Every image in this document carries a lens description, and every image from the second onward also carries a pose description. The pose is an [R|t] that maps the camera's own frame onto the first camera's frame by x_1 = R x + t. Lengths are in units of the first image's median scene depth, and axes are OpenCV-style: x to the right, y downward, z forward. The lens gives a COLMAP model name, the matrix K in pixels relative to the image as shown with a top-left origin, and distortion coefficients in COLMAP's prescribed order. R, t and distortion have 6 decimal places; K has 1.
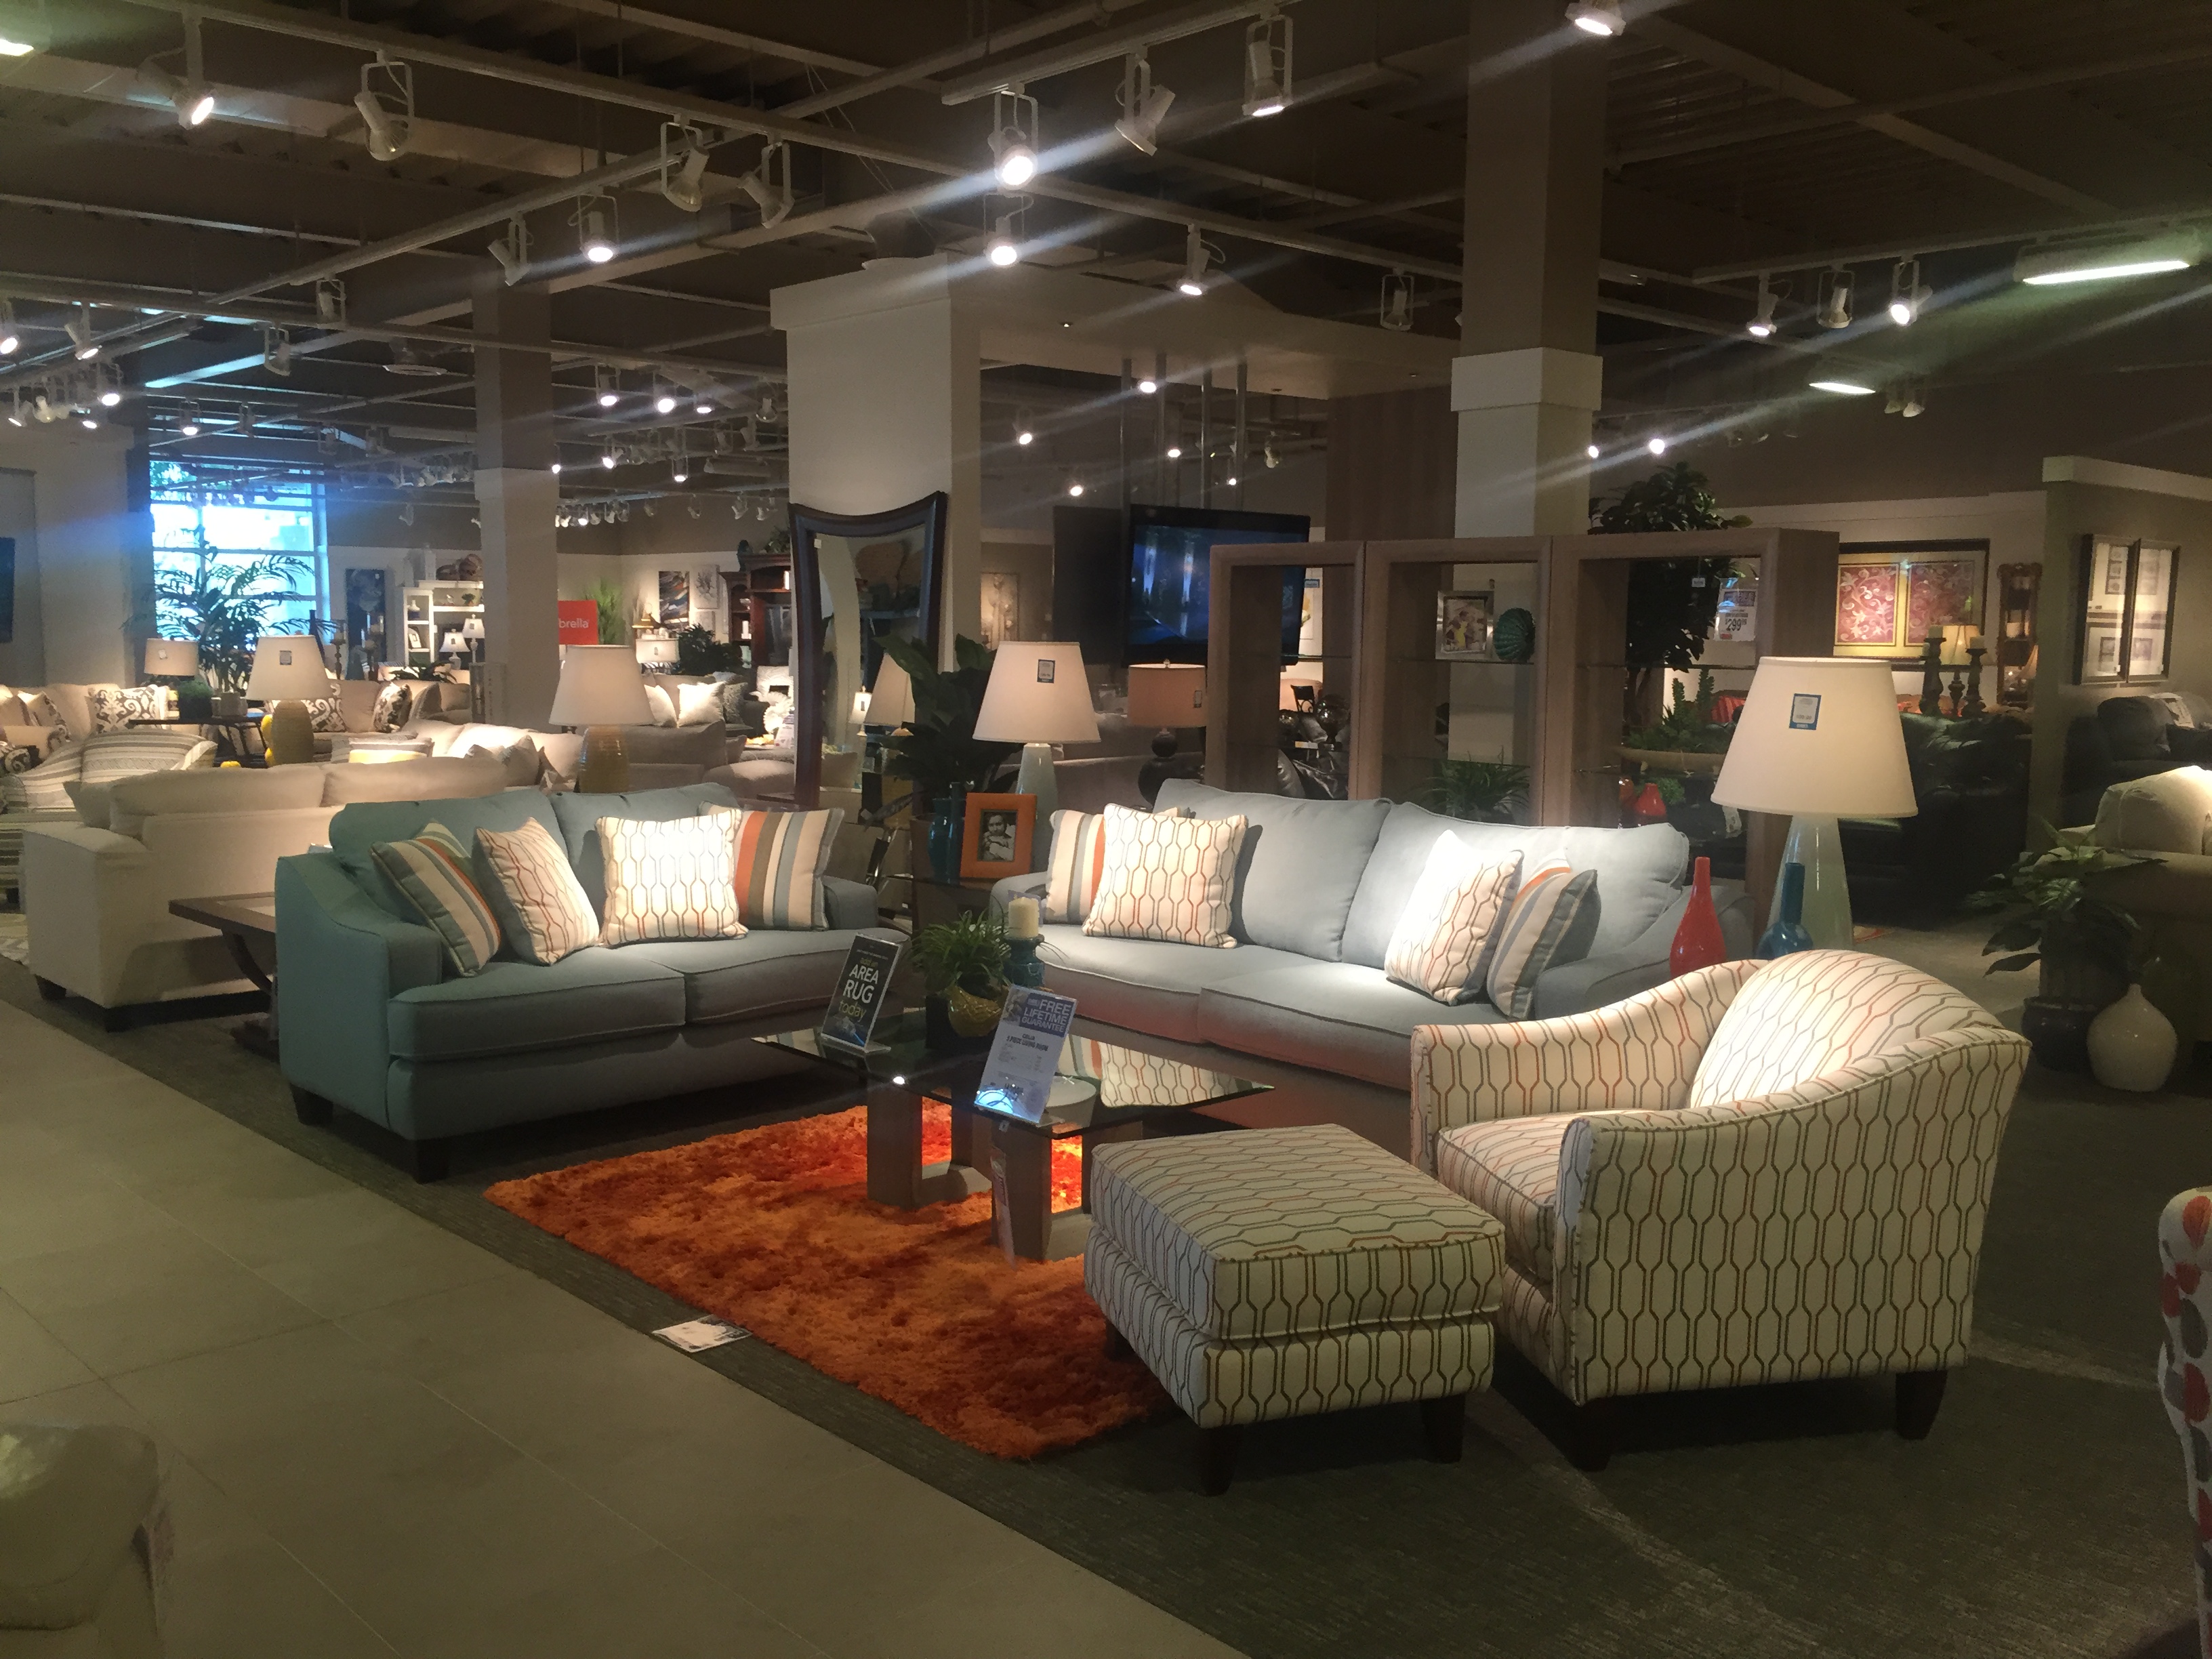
lens RADIAL K [[1898.8, 0, 1092.2], [0, 1898.8, 844.2], [0, 0, 1]] dist [0.080159, -0.114874]
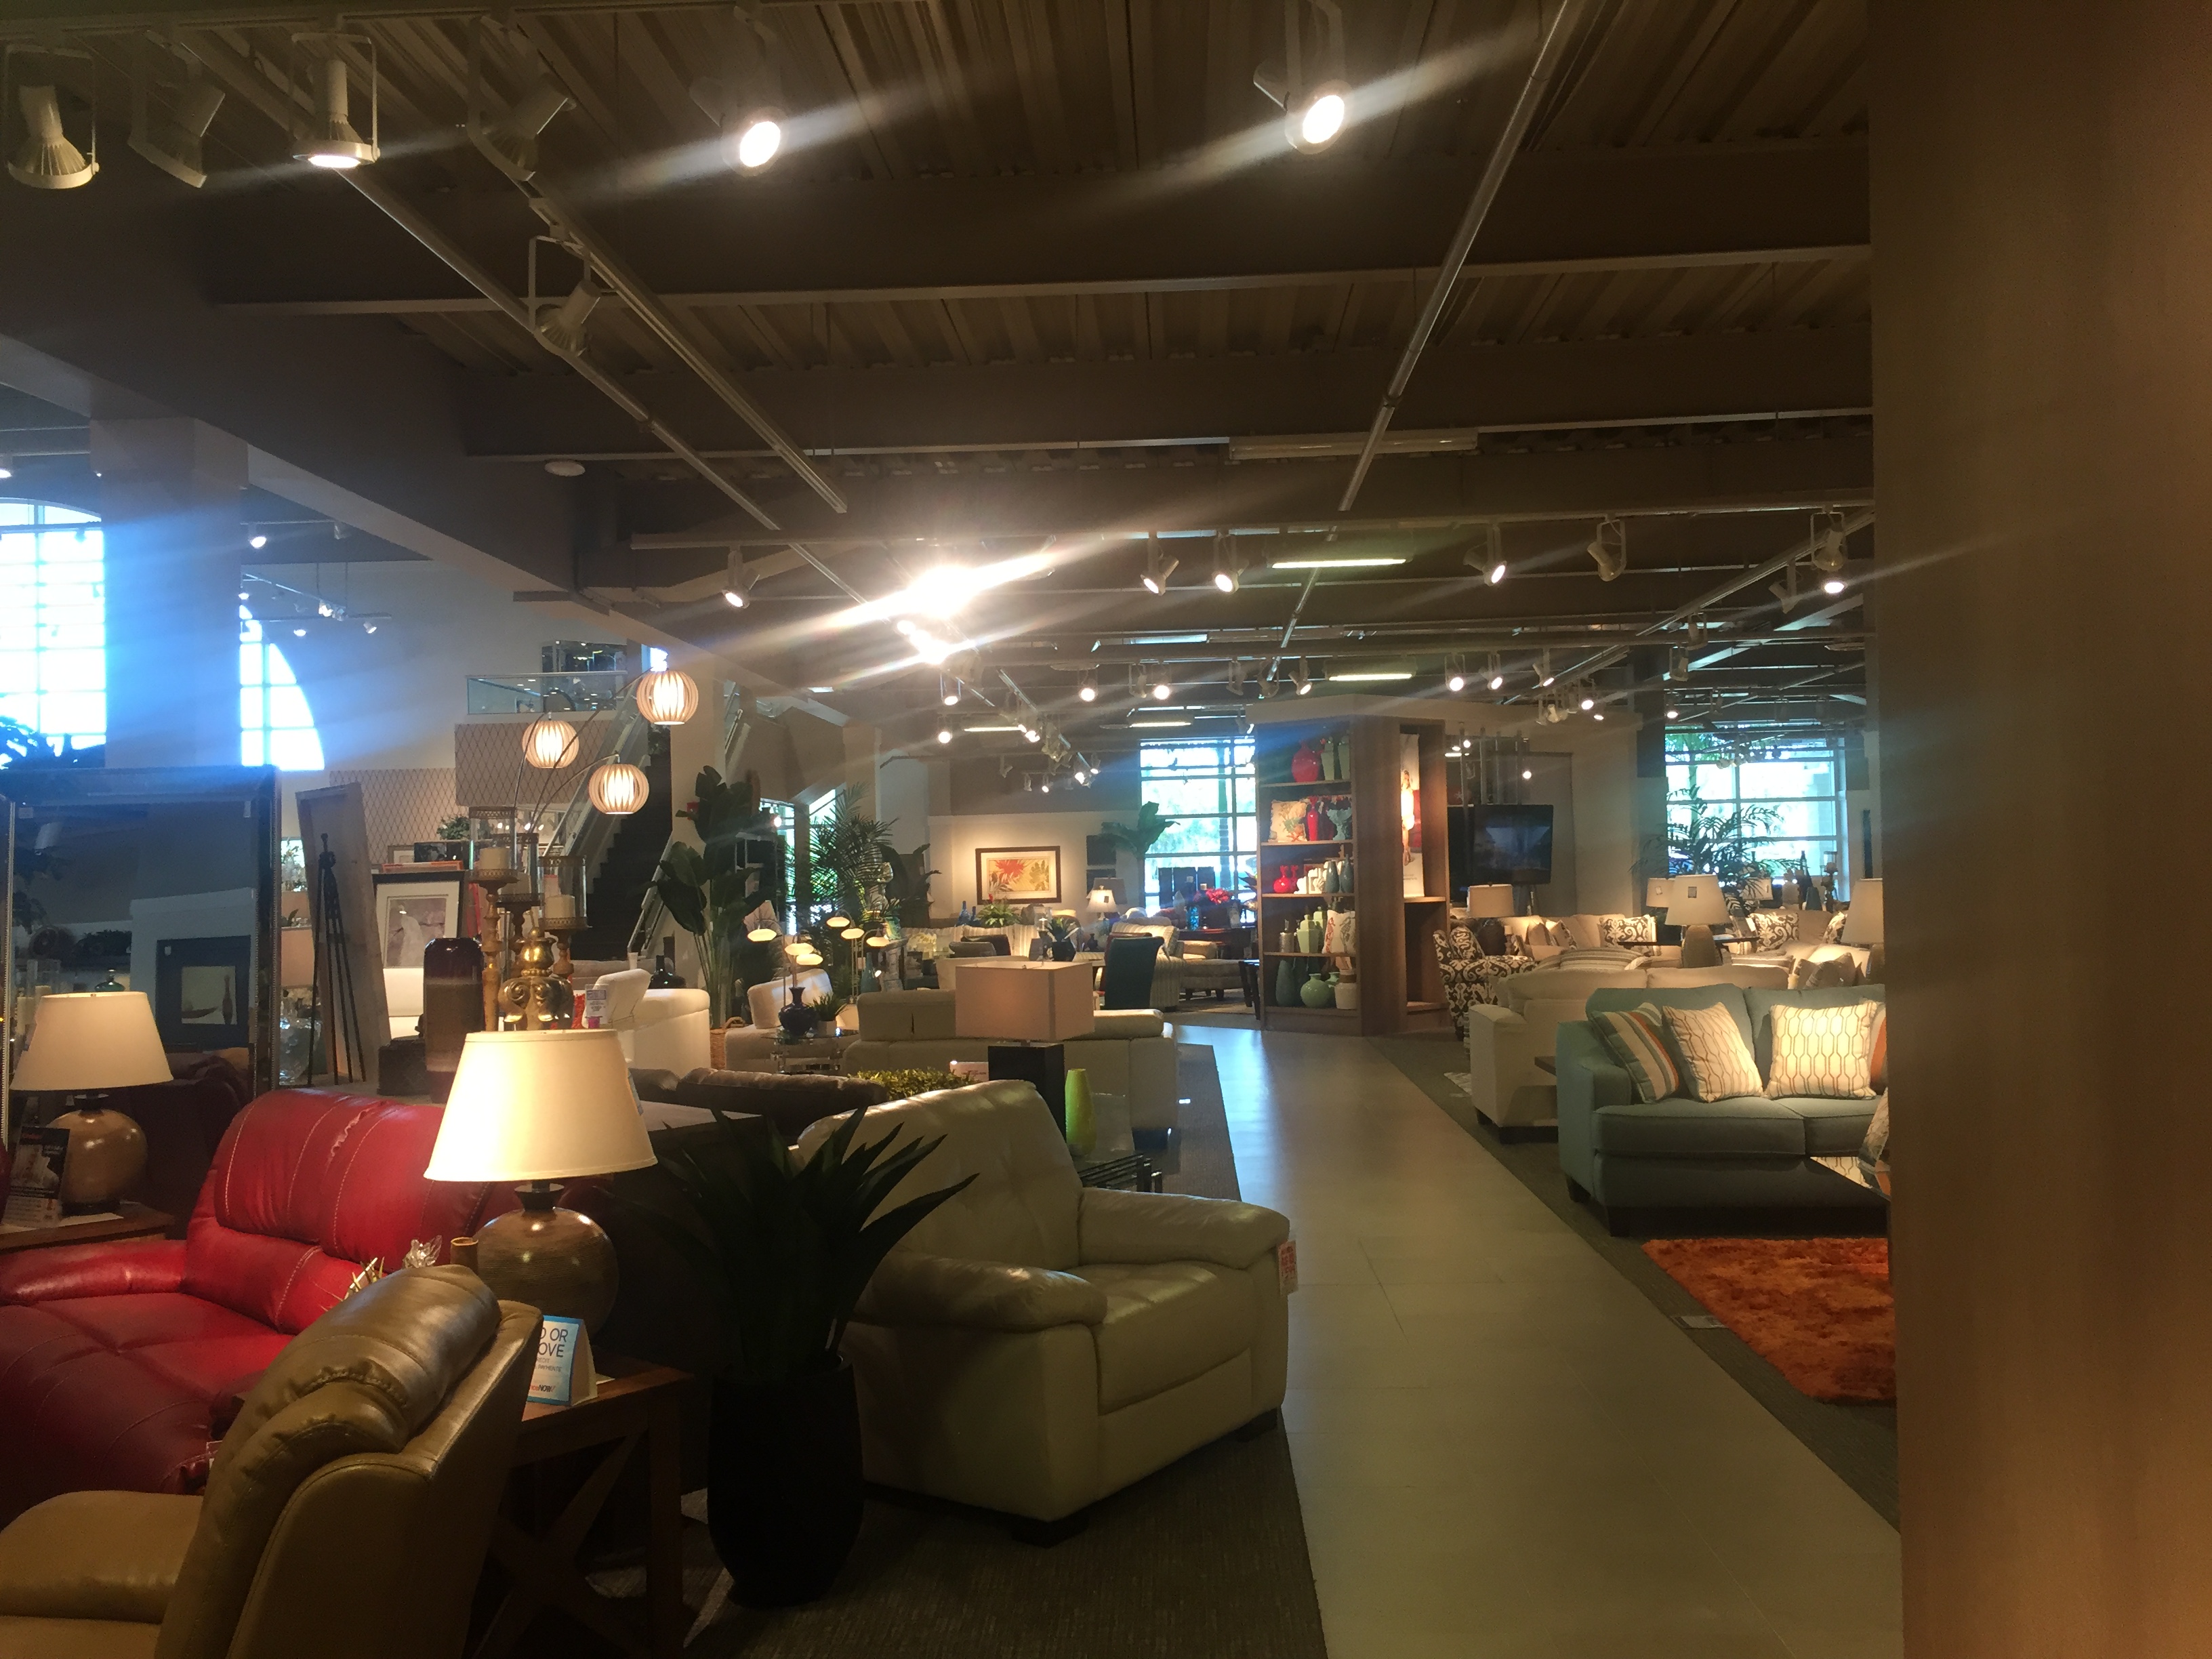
lens RADIAL K [[1898.8, 0, 1092.2], [0, 1898.8, 844.2], [0, 0, 1]] dist [0.080159, -0.114874]
pose [[0.697671, -0.029493, -0.715811, 0.401821], [-0.057257, 0.993661, -0.096747, 0.033140], [0.714127, 0.108482, 0.691559, -0.331572]]
